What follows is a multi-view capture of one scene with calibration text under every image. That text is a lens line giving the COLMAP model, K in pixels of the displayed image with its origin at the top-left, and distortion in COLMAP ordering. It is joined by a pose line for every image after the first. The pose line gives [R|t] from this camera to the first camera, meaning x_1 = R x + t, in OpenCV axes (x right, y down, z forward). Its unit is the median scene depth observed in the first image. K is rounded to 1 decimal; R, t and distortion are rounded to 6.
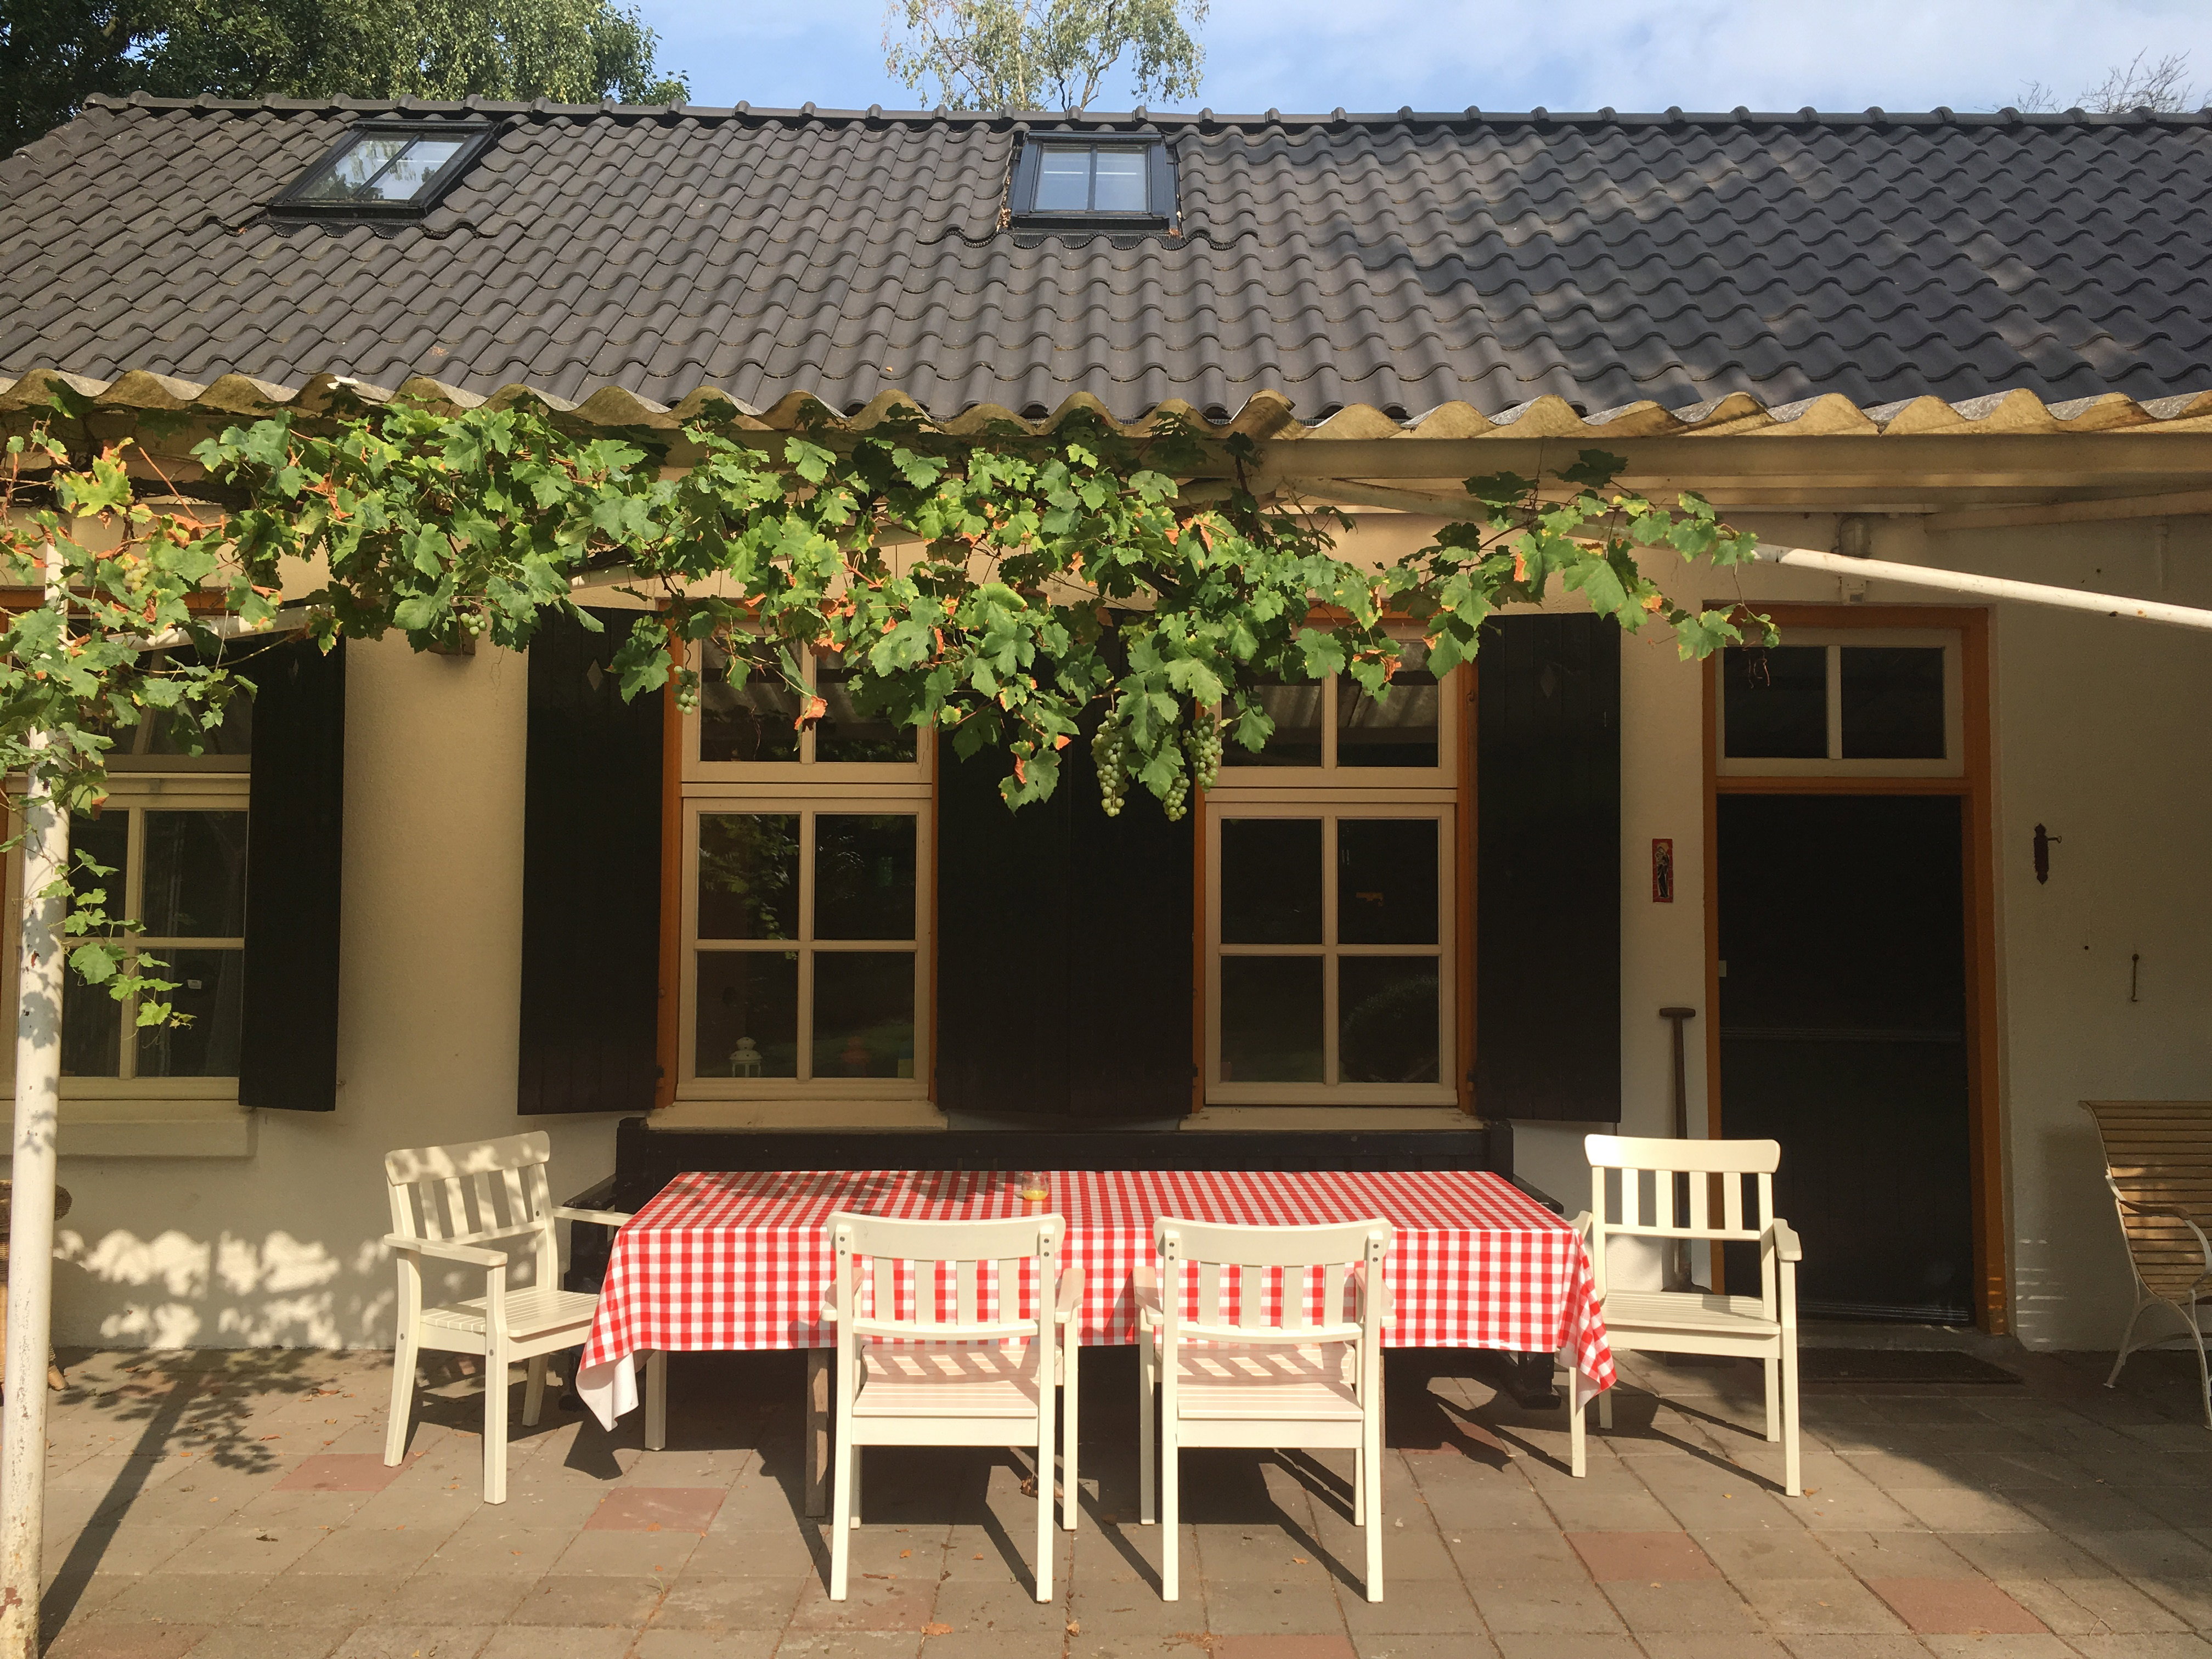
lens RADIAL K [[1889.8, 0, 1106.0], [0, 1889.8, 829.5], [0, 0, 1]] dist [0.078316, -0.123734]
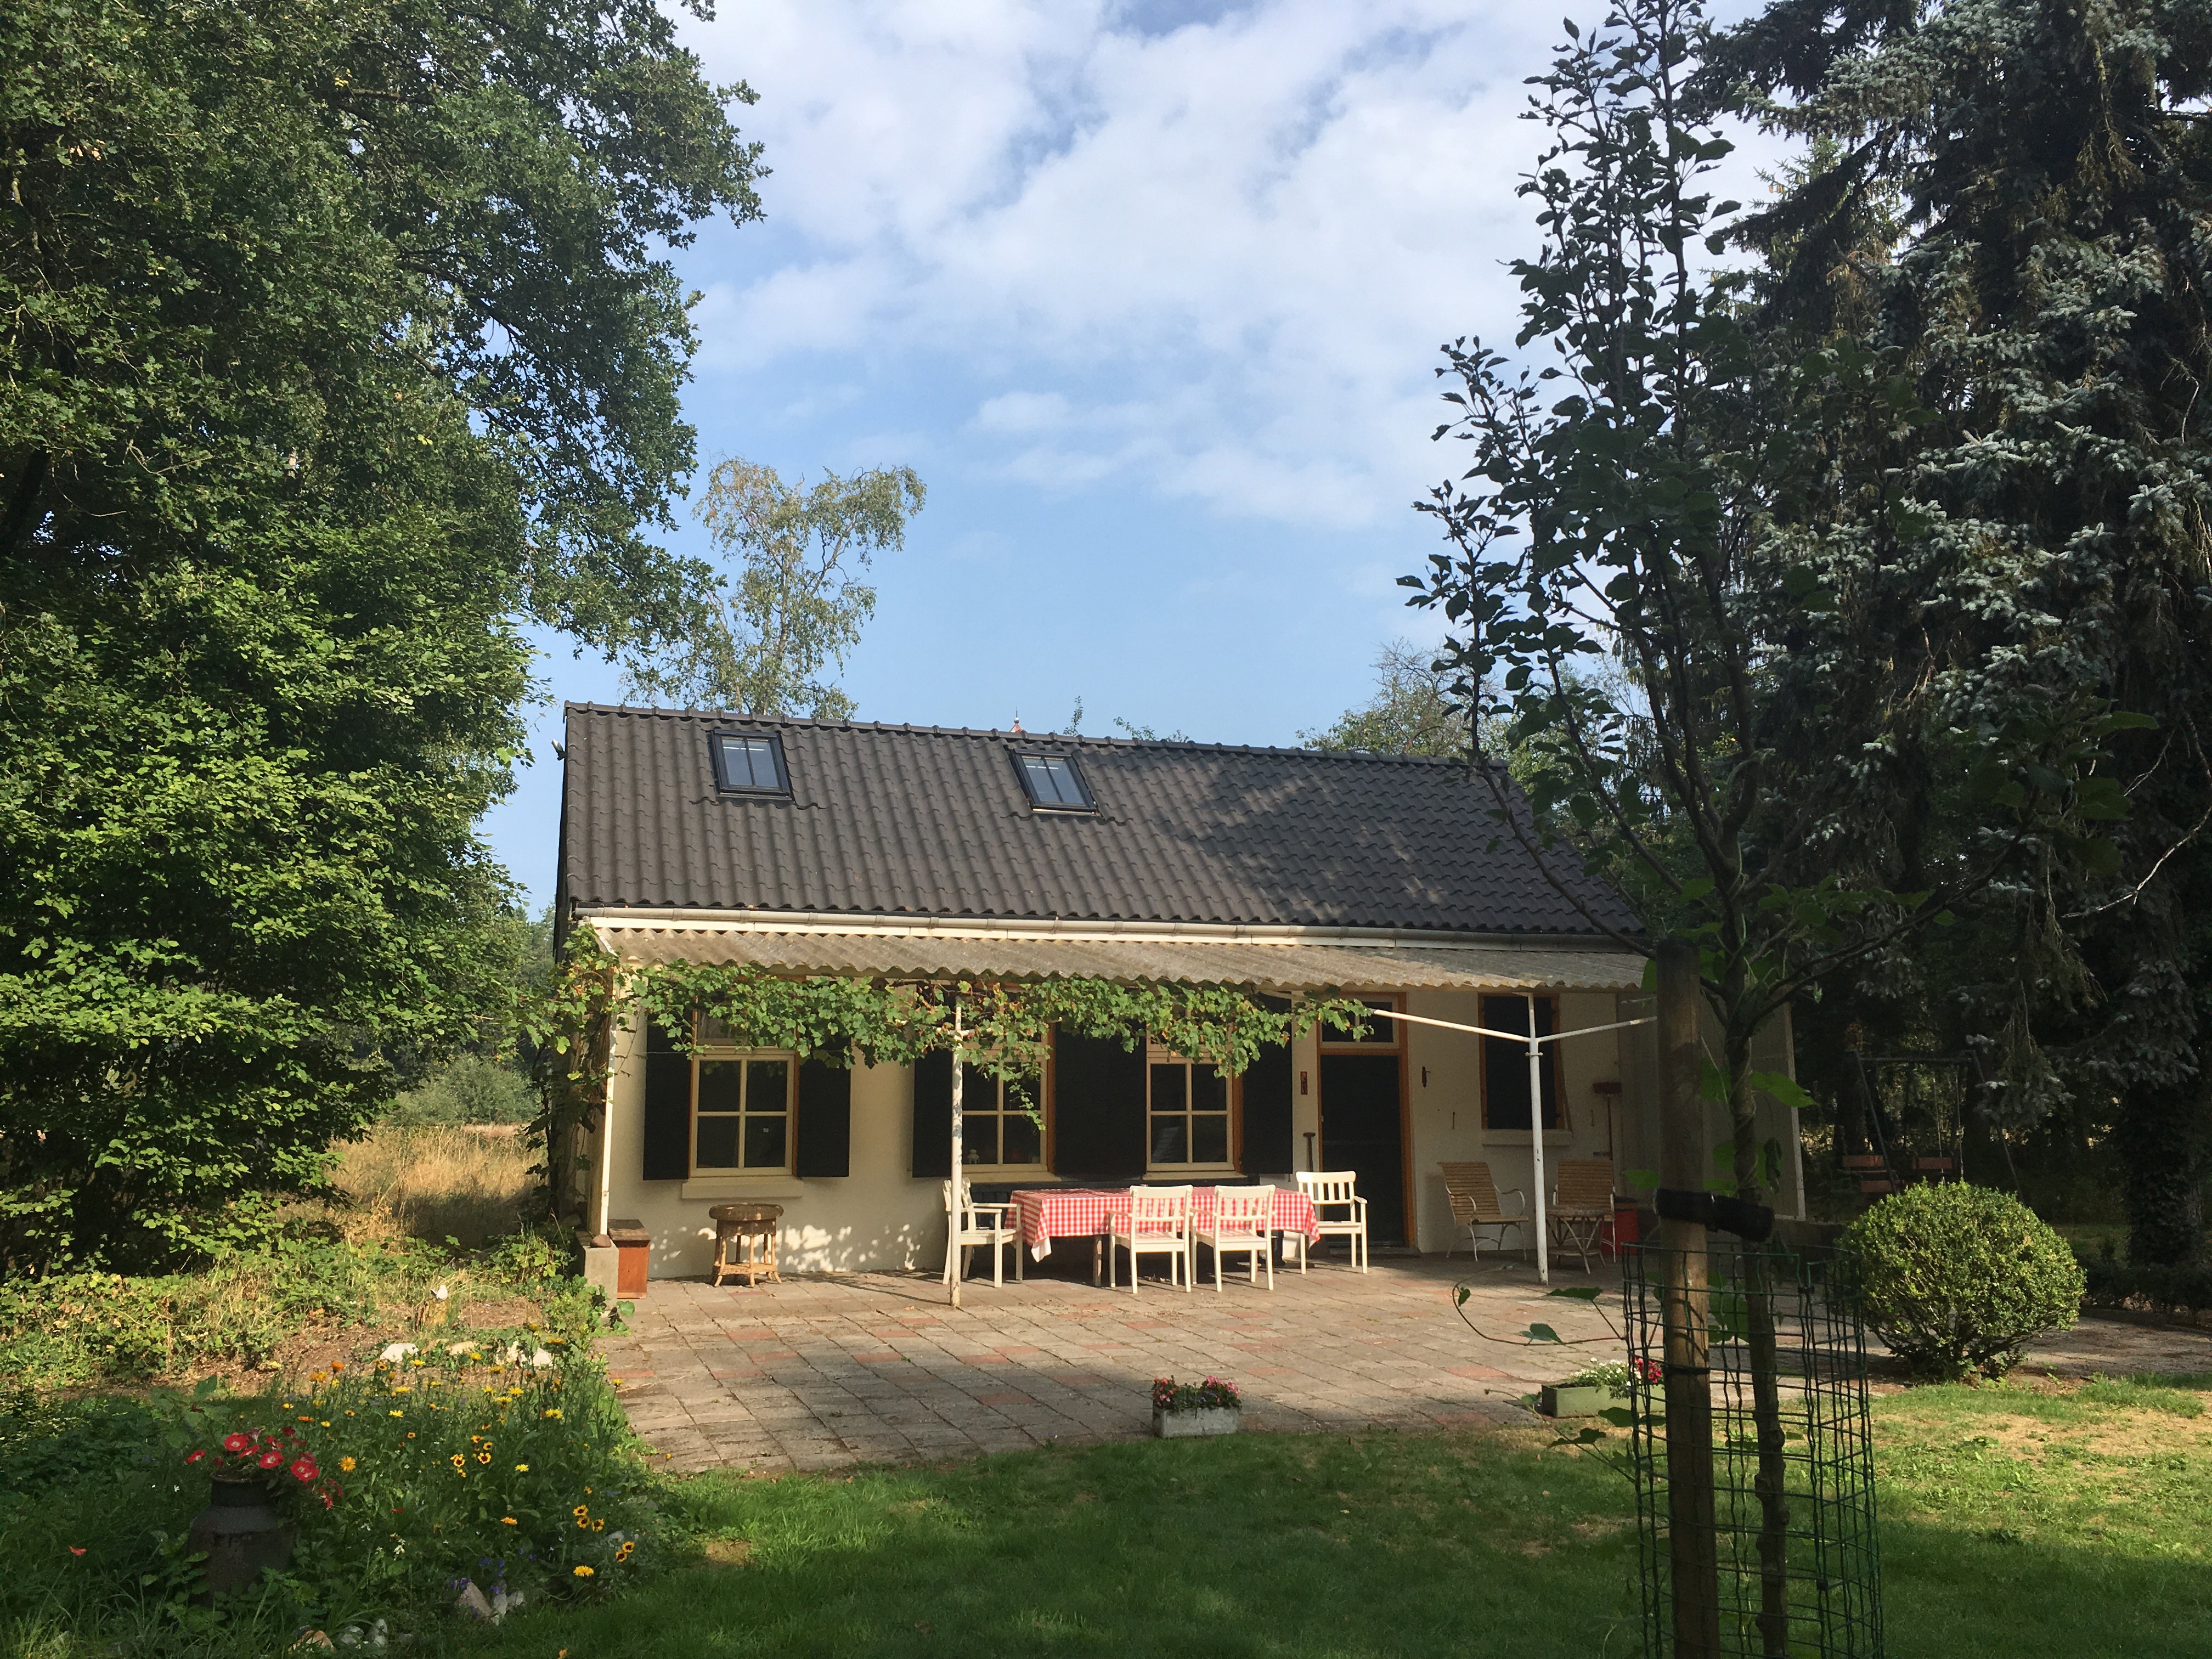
lens RADIAL K [[1879.8, 0, 1054.2], [0, 1879.8, 832.4], [0, 0, 1]] dist [-0.009636, -0.003484]
pose [[0.959705, 0.035208, 0.278795, -0.832249], [-0.010225, 0.995838, -0.090563, -0.090486], [-0.280824, 0.084063, 0.956071, -1.548543]]
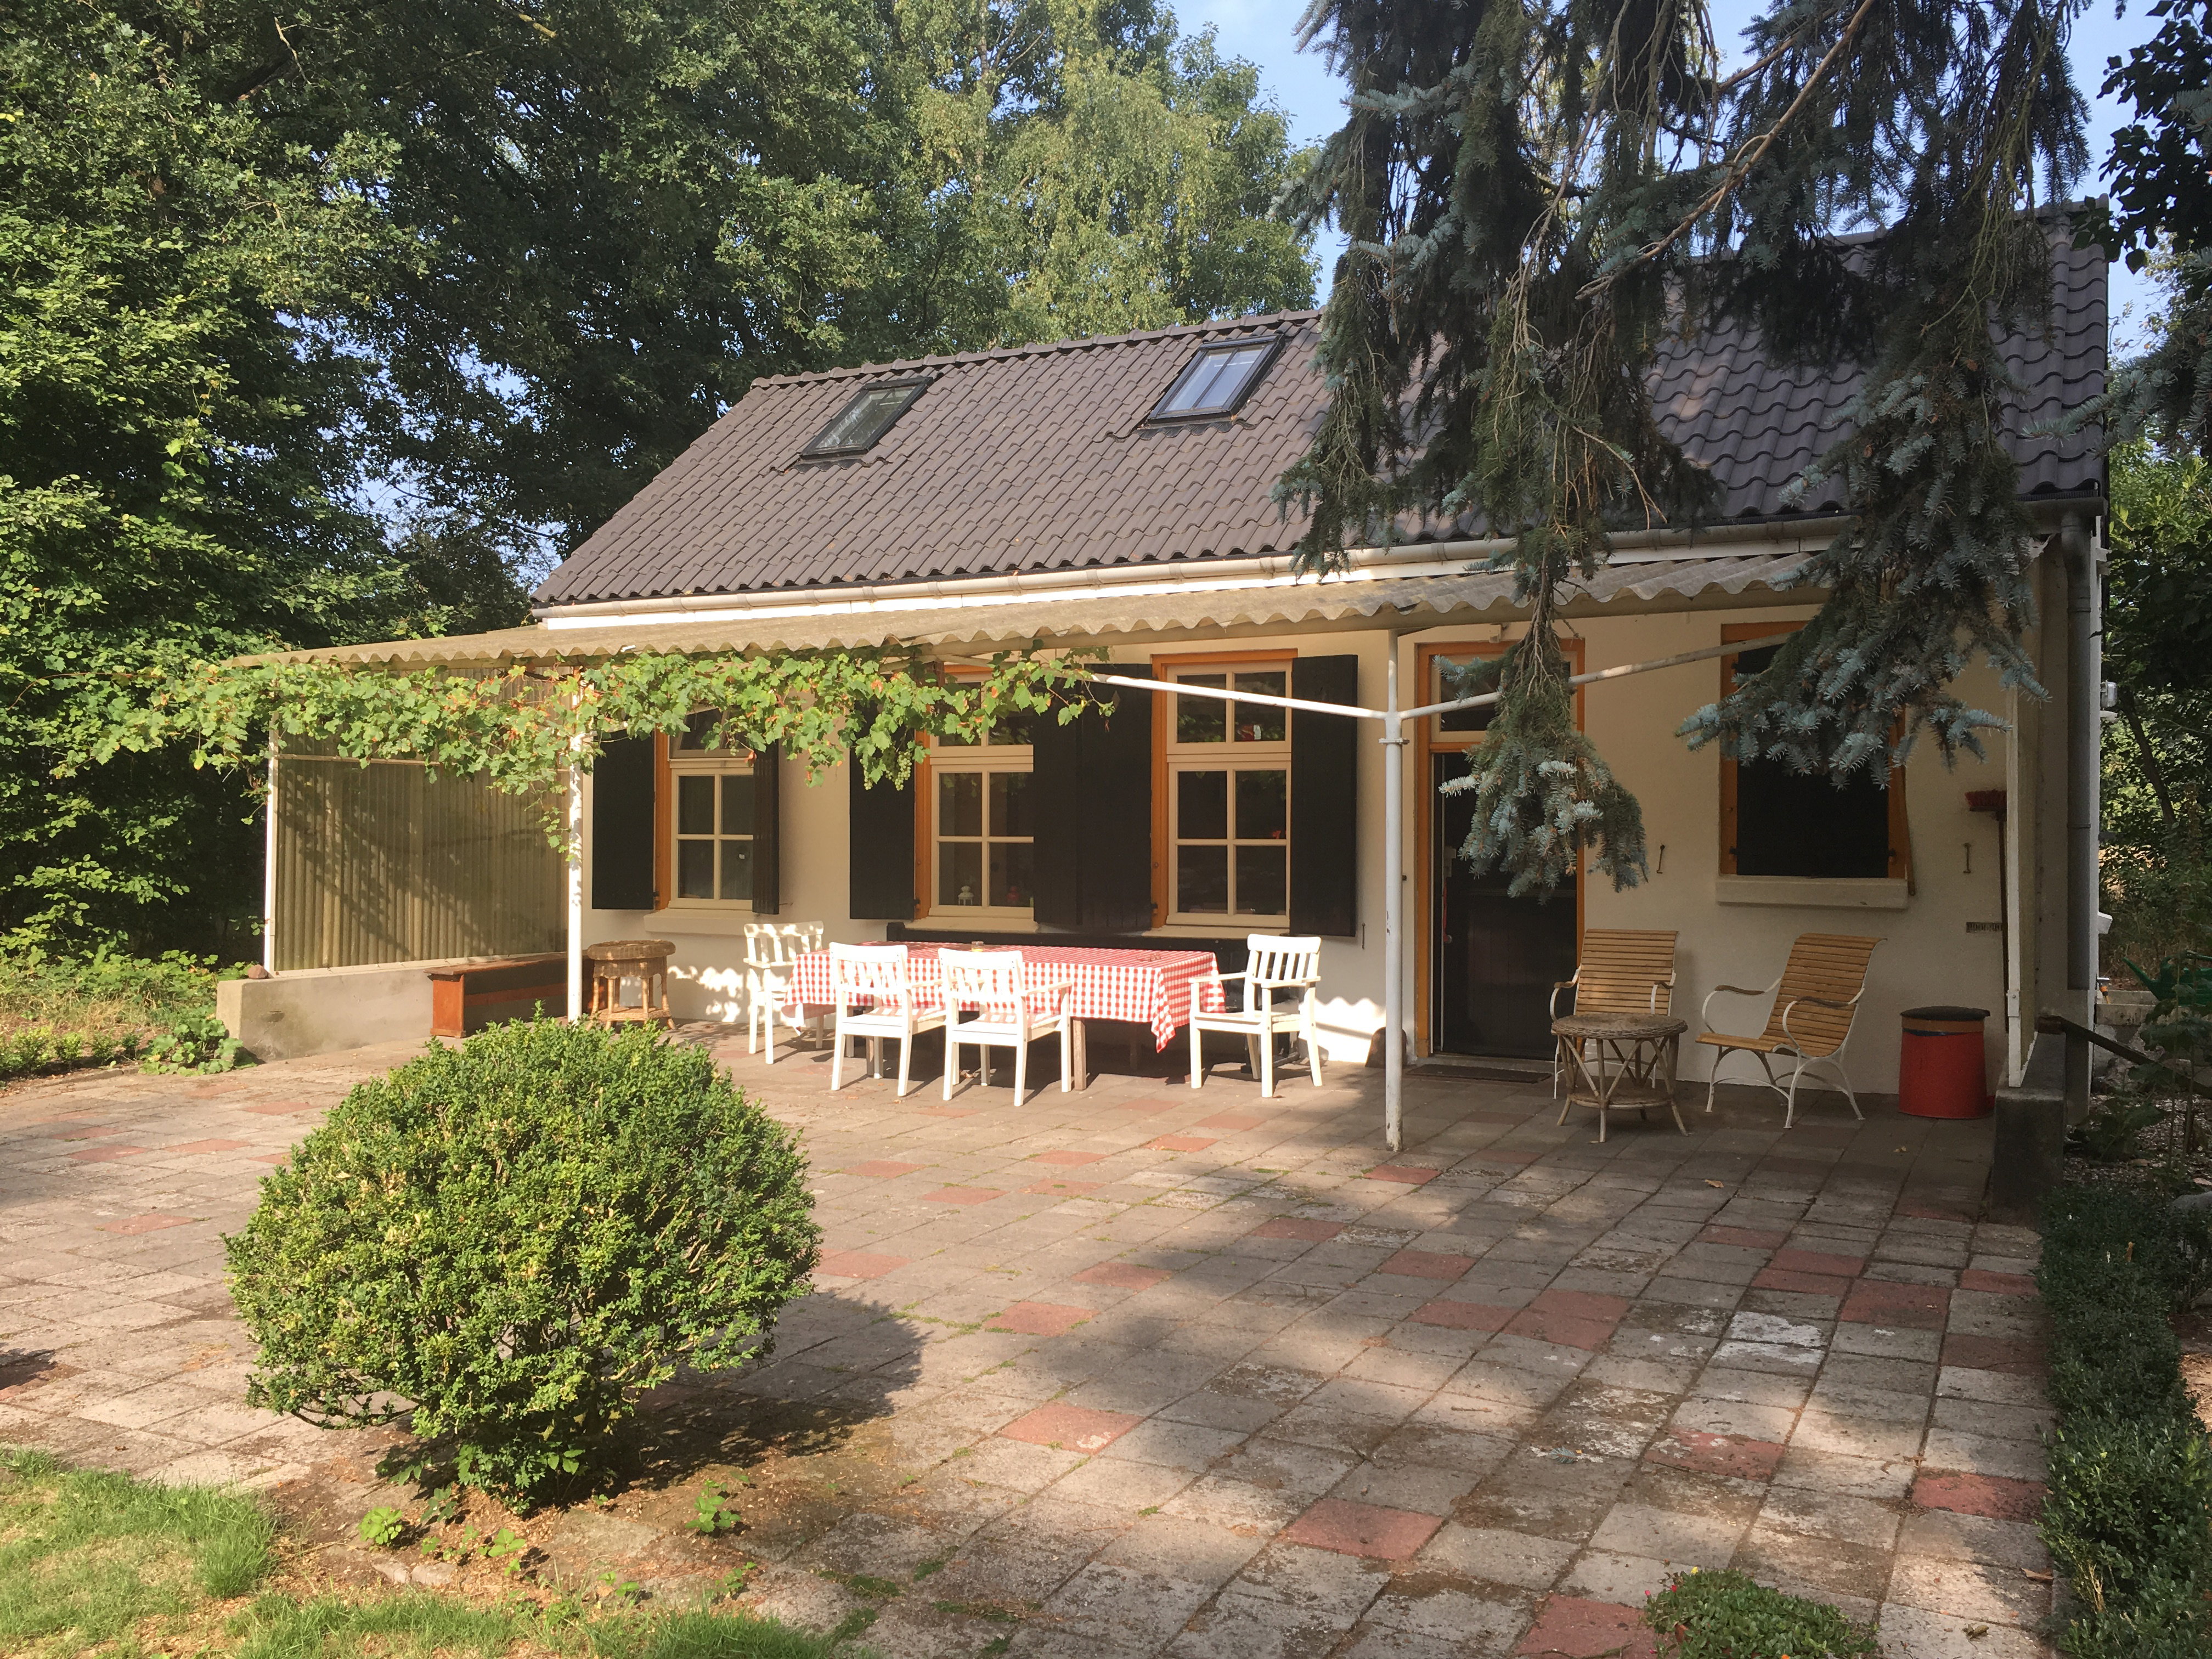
lens RADIAL K [[1879.8, 0, 1054.2], [0, 1879.8, 832.4], [0, 0, 1]] dist [-0.009636, -0.003484]
pose [[0.875845, 0.000613, -0.482592, 0.855530], [0.025956, 0.998492, 0.048376, -0.038694], [0.481894, -0.054895, 0.874508, -0.677009]]
